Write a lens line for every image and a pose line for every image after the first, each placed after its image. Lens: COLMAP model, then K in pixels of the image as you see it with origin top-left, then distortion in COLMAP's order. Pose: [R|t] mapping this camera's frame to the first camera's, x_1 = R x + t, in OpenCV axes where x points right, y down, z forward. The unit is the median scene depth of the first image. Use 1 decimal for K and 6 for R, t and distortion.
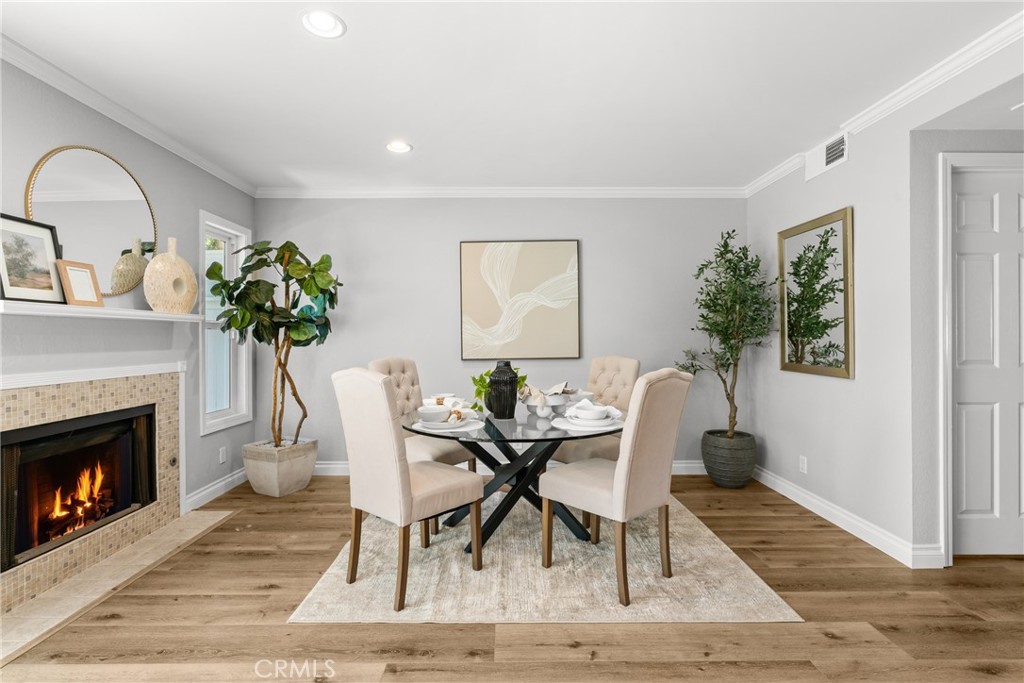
lens RADIAL K [[463.7, 0, 484.1], [0, 463.7, 341.5], [0, 0, 1]] dist [-0.005123, 0.002963]
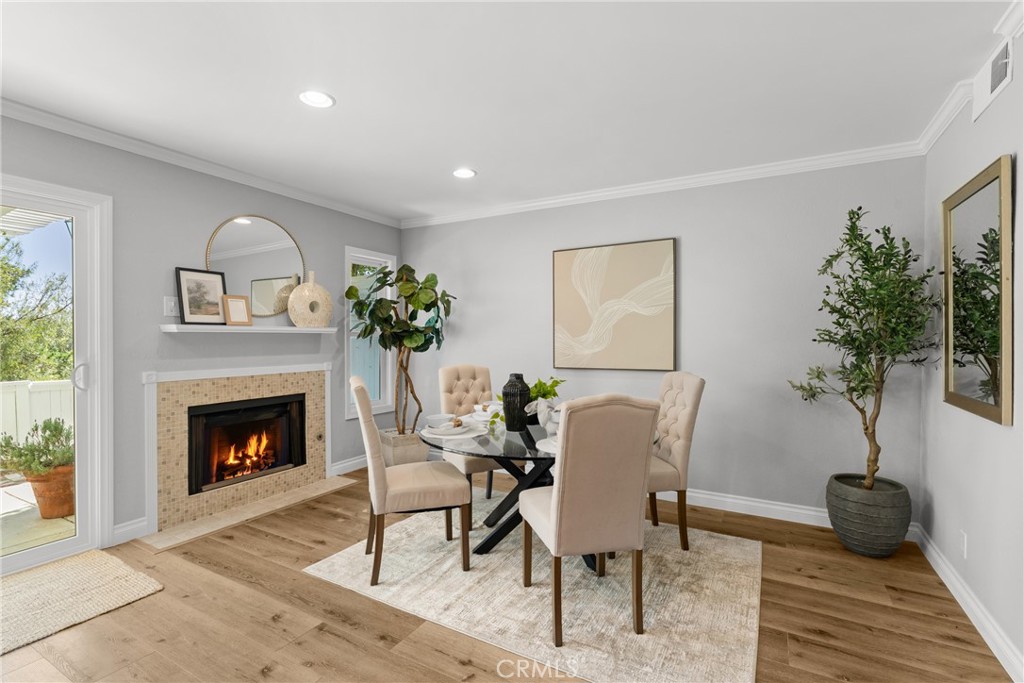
lens RADIAL K [[463.7, 0, 552.4], [0, 463.7, 339.7], [0, 0, 1]] dist [-0.005123, 0.002963]
pose [[0.878427, 0.010254, -0.477766, 0.568741], [-0.008933, 0.999947, 0.005036, -0.035163], [0.477793, -0.000156, 0.878473, 0.142044]]
